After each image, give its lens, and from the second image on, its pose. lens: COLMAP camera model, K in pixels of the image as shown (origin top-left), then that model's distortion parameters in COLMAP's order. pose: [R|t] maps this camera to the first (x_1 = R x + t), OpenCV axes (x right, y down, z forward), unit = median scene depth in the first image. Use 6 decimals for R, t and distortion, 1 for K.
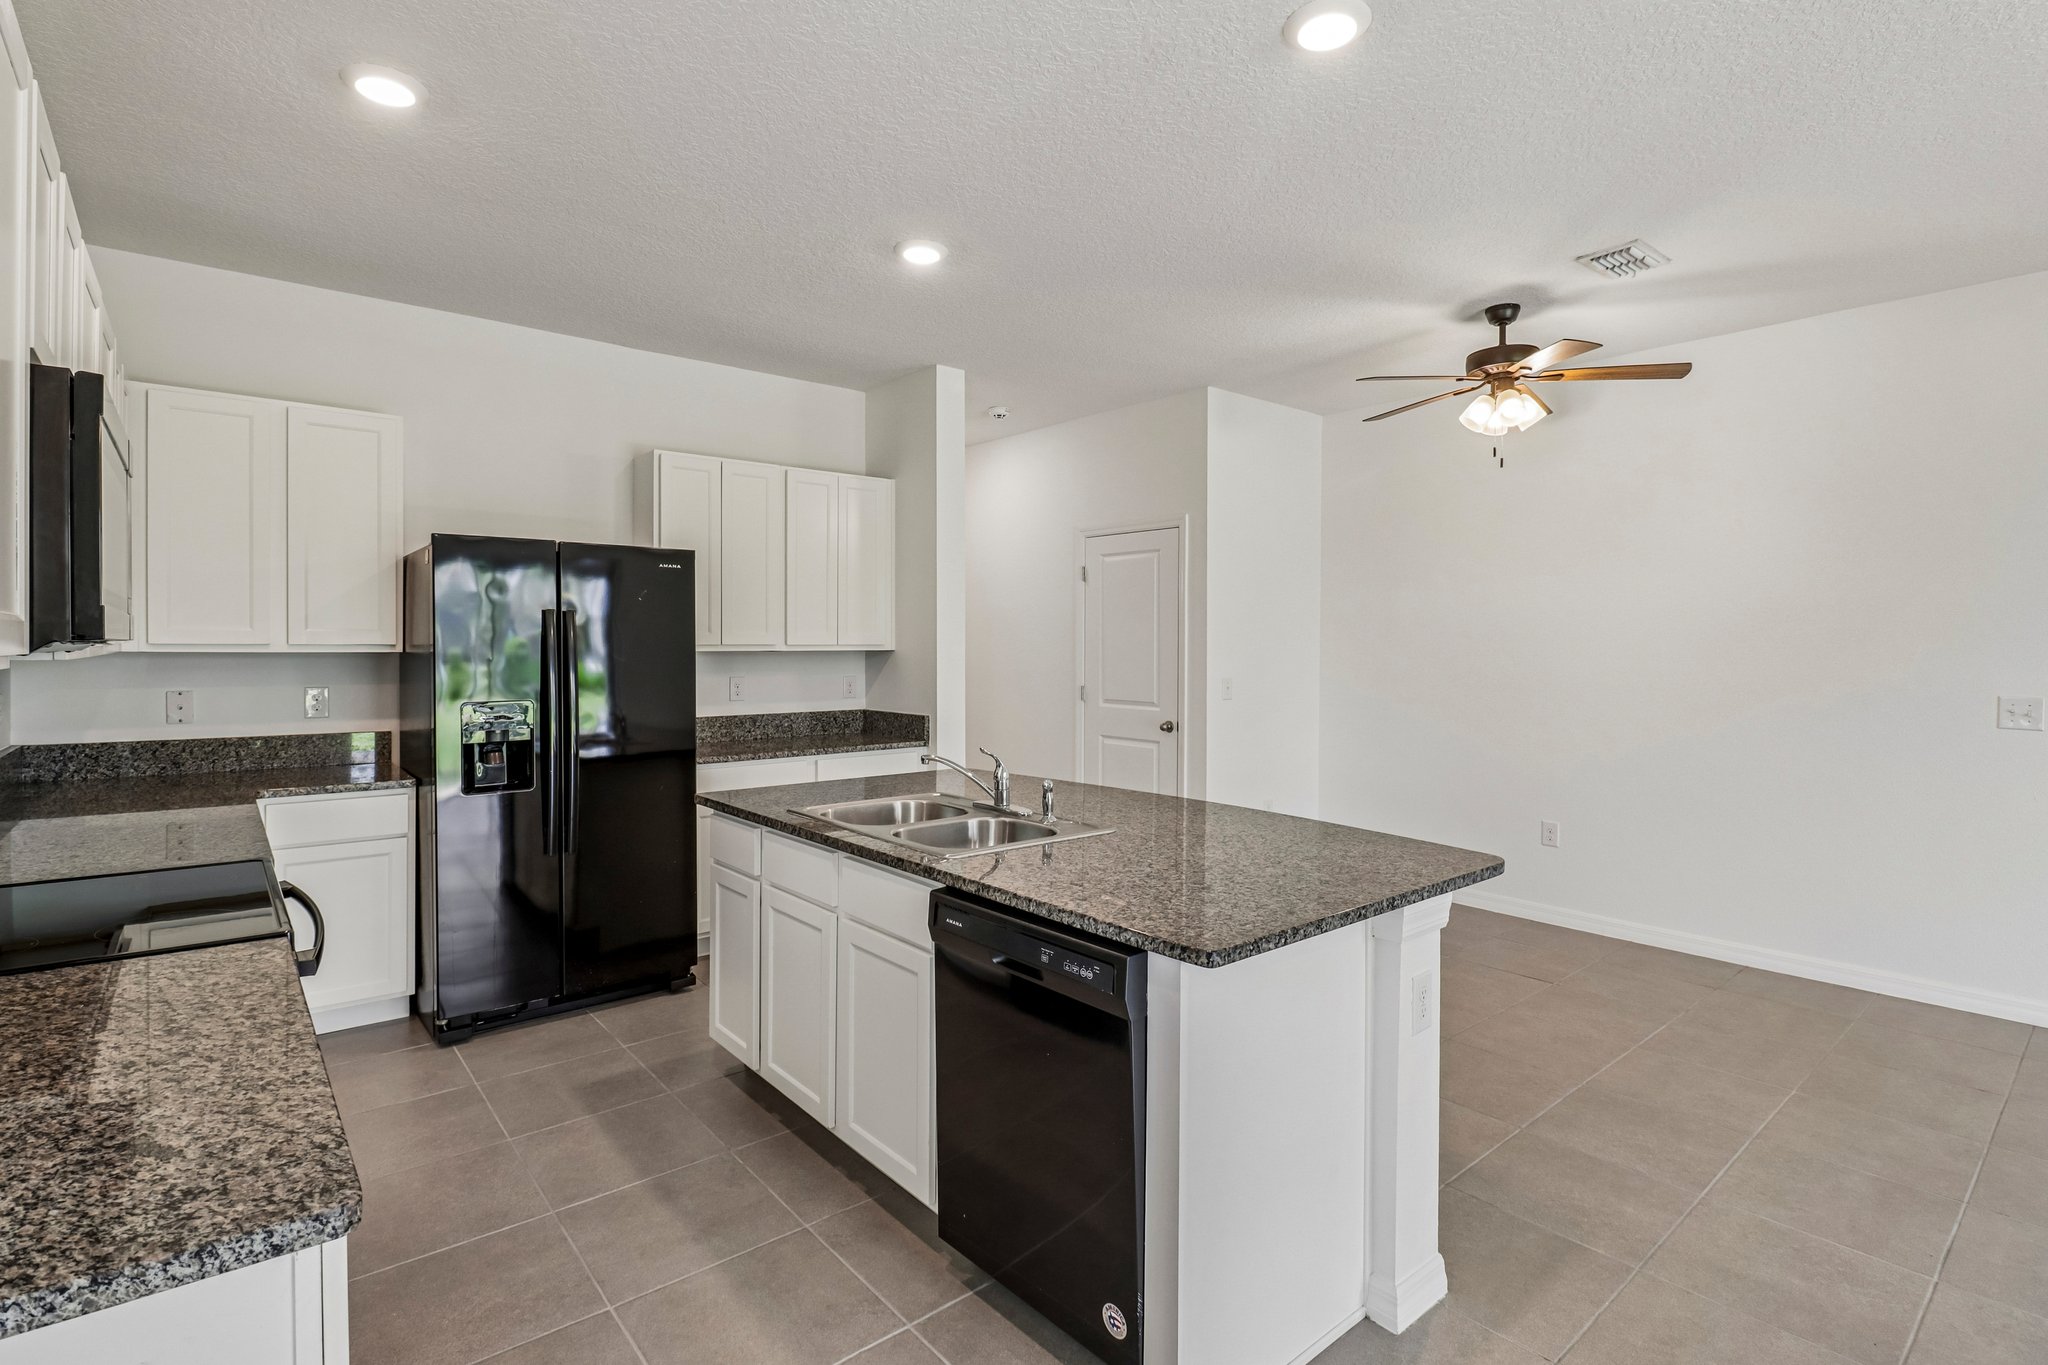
lens RADIAL K [[986.9, 0, 1036.2], [0, 986.9, 650.6], [0, 0, 1]] dist [0.016800, -0.020668]
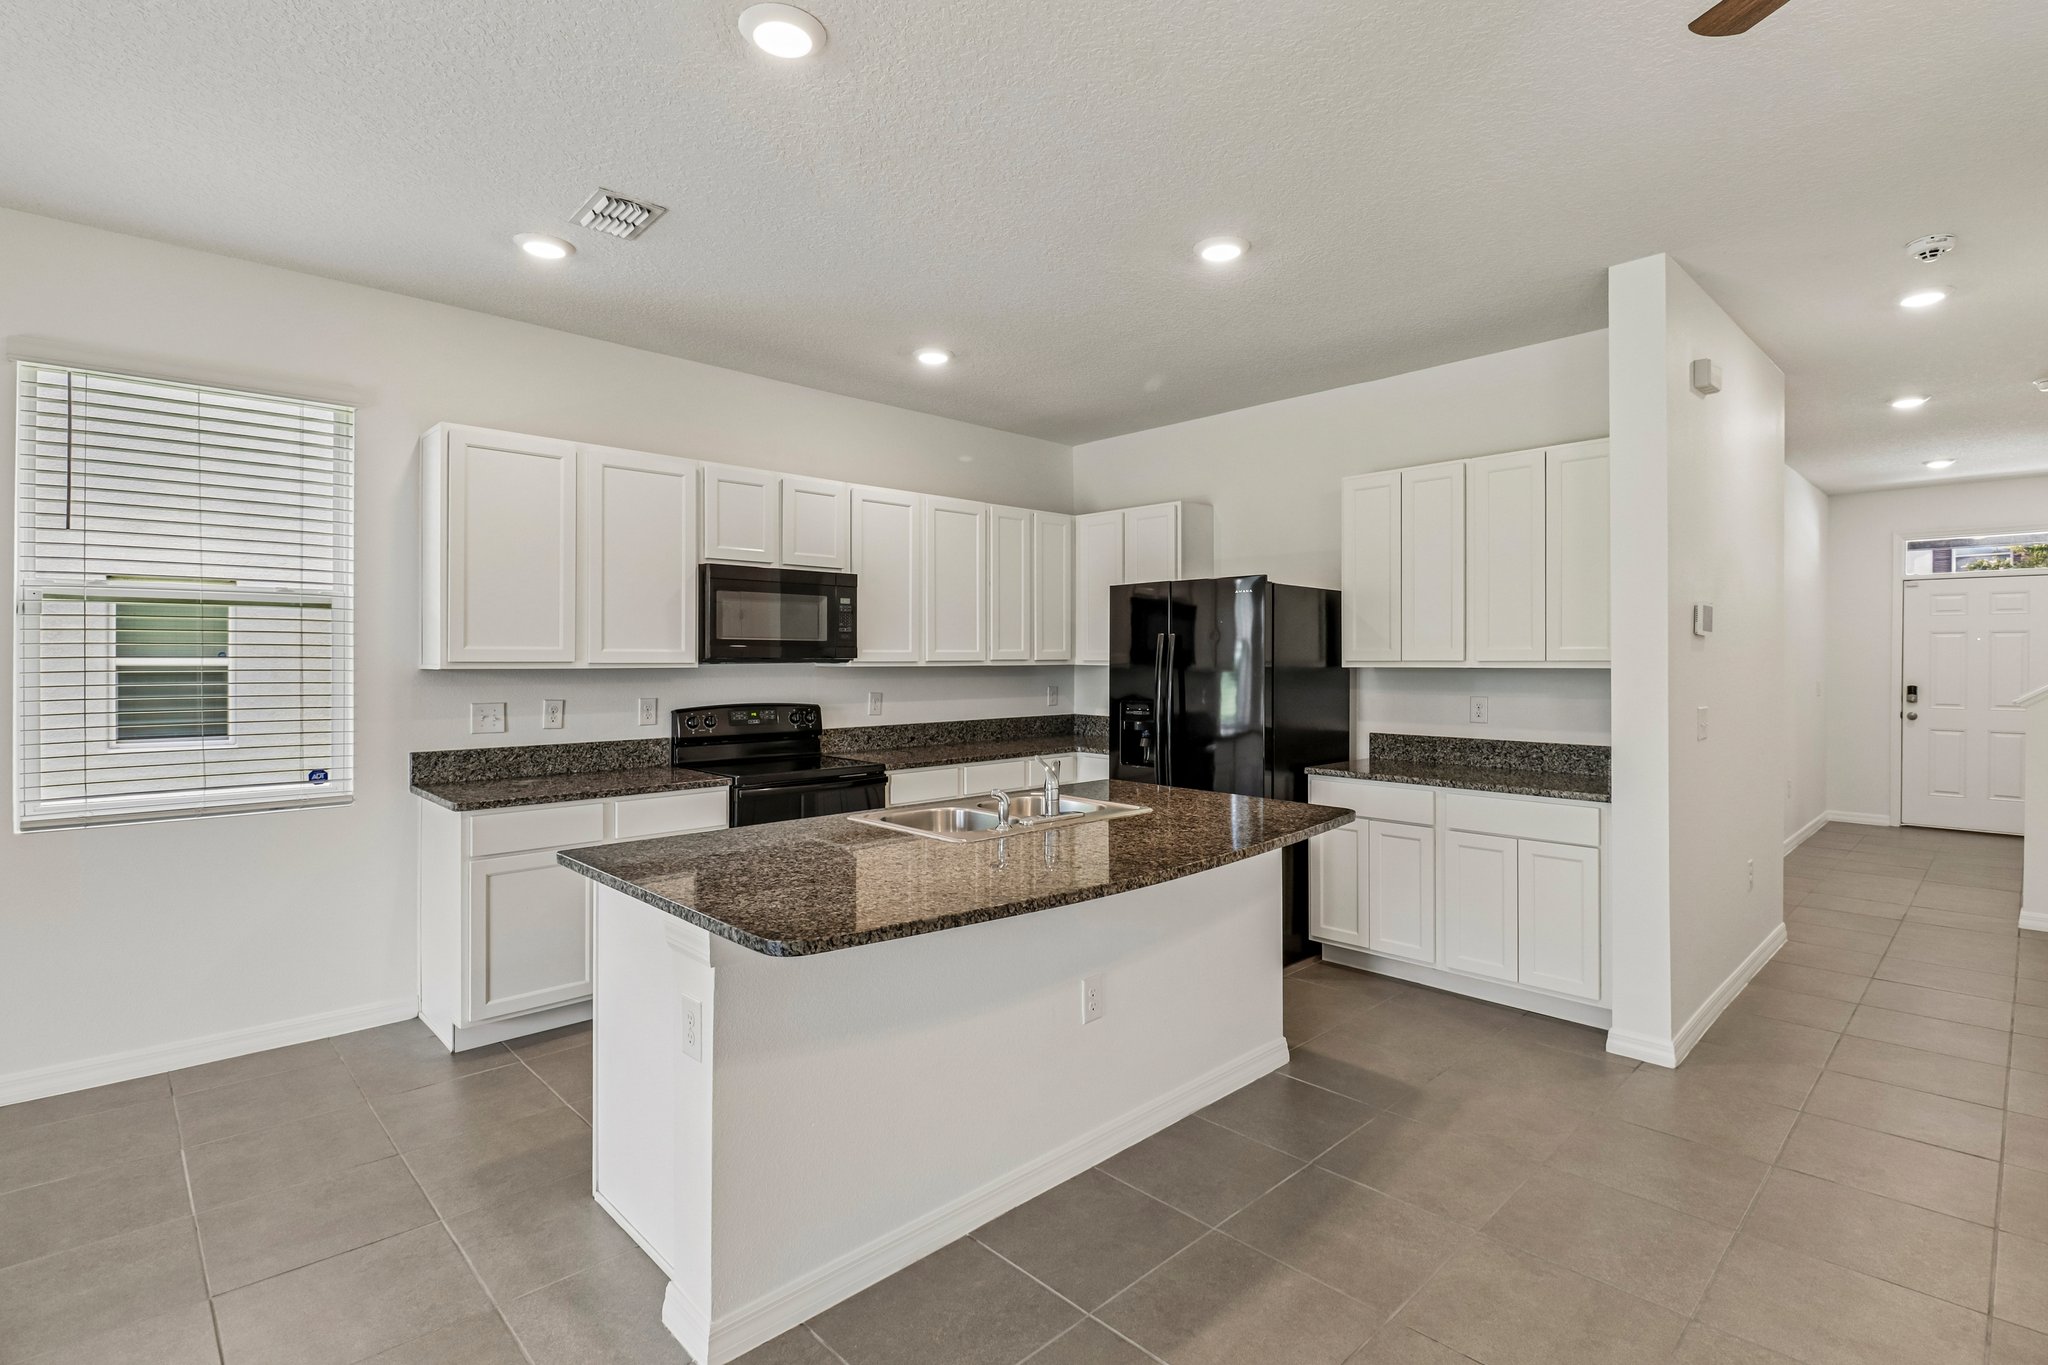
lens RADIAL K [[986.9, 0, 1053.6], [0, 986.9, 667.6], [0, 0, 1]] dist [0.016694, -0.019240]
pose [[0.081966, 0.006340, -0.996615, 0.699554], [-0.007974, 0.999952, 0.005706, -0.002662], [0.996603, 0.007479, 0.082013, 0.652453]]
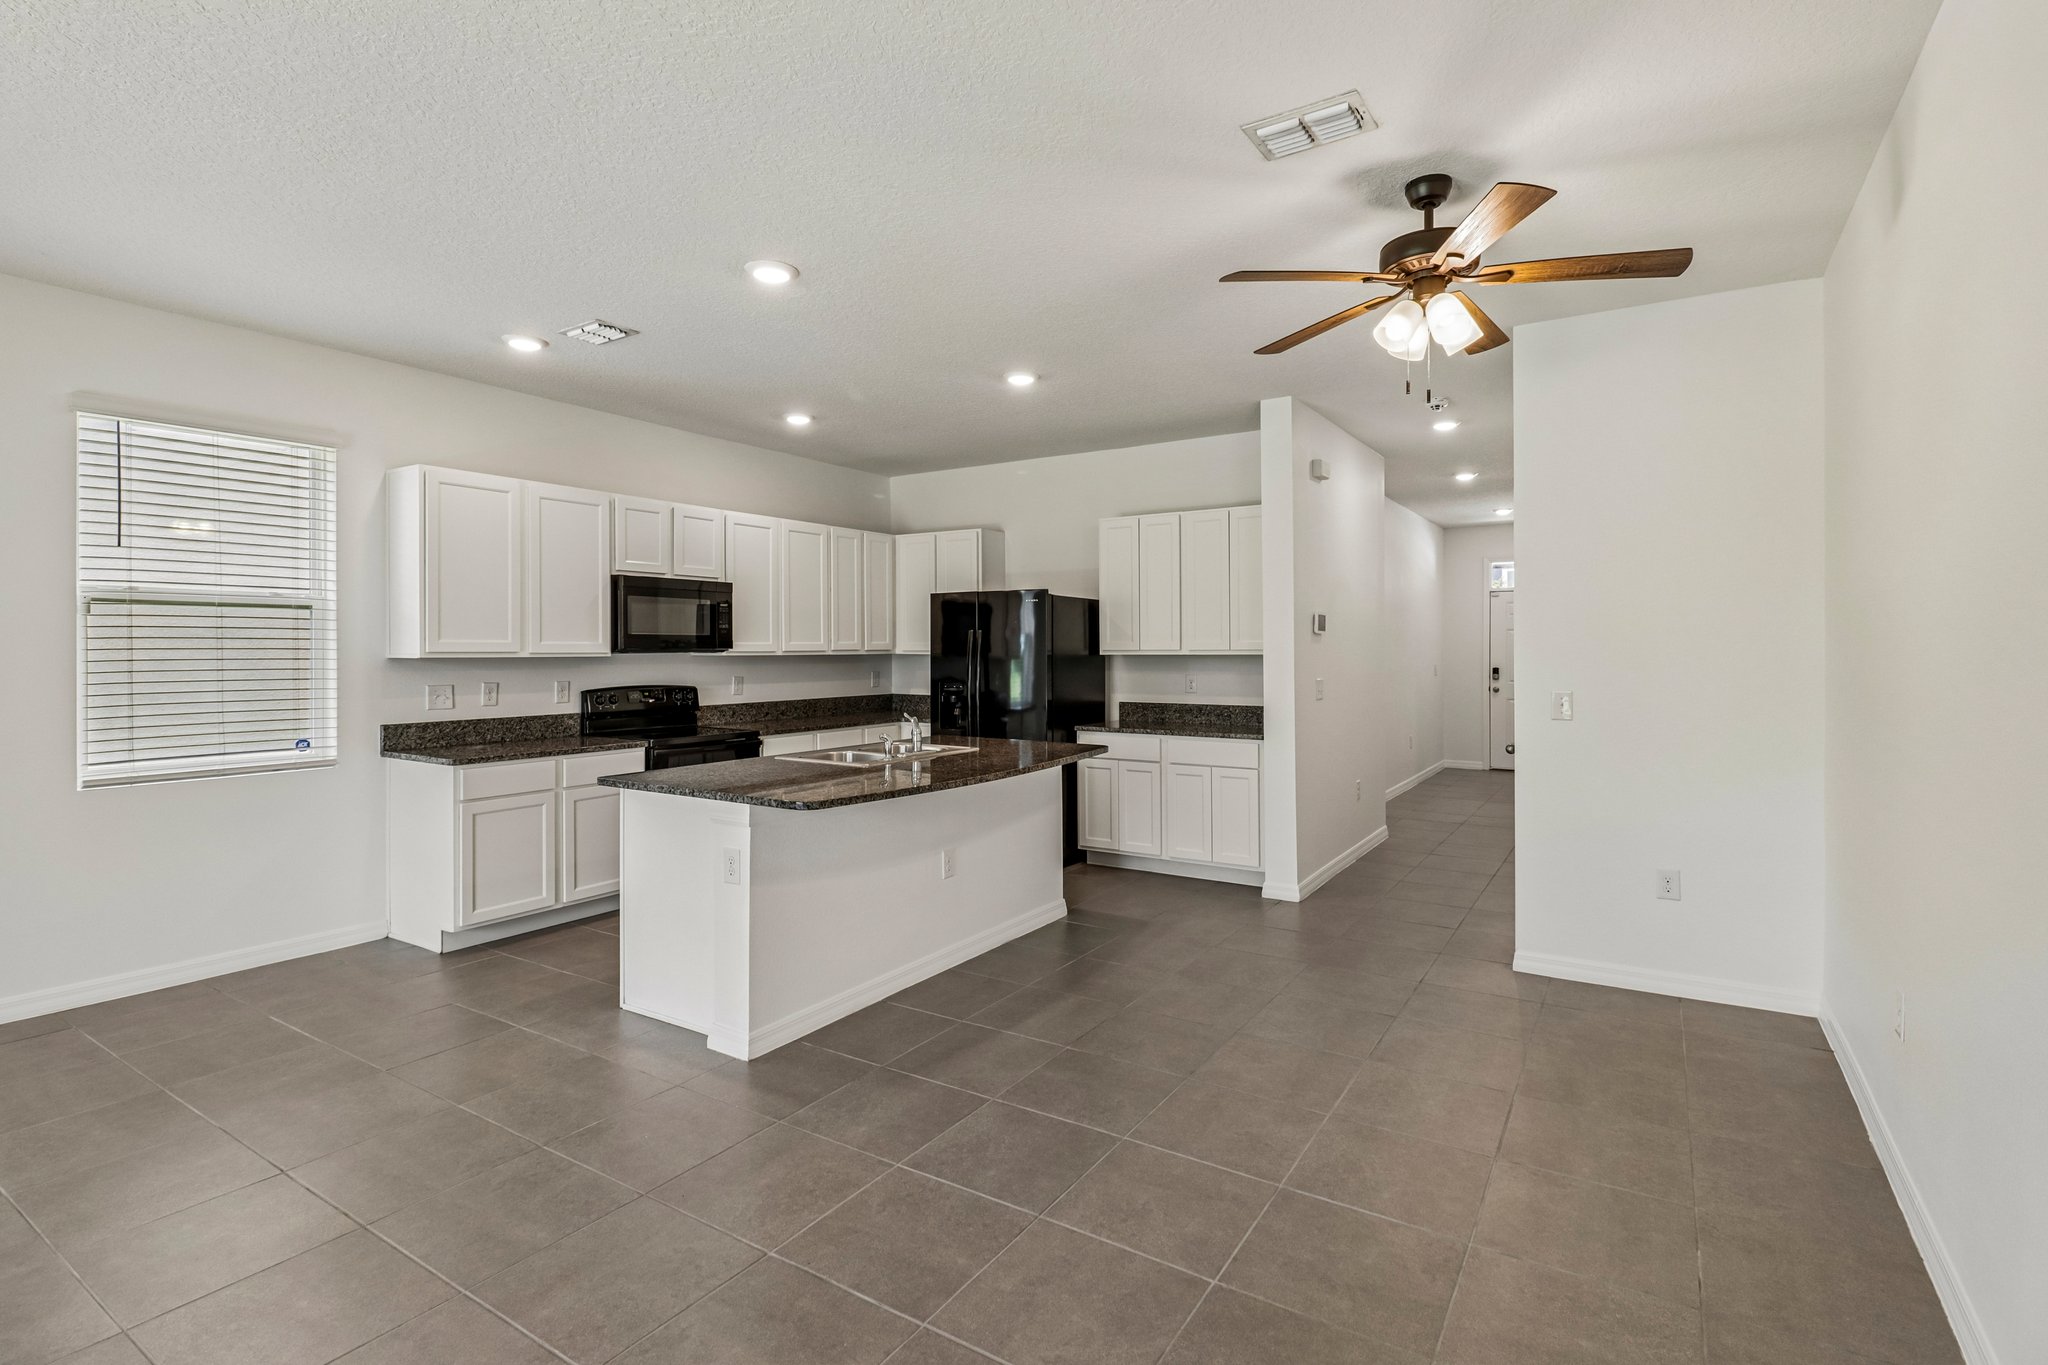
lens RADIAL K [[978.9, 0, 1056.0], [0, 978.9, 659.3], [0, 0, 1]] dist [0.019233, -0.018290]
pose [[0.315123, 0.006634, -0.949028, 1.065309], [-0.005207, 0.999973, 0.005261, 0.000273], [0.949037, 0.003284, 0.315149, 0.513632]]
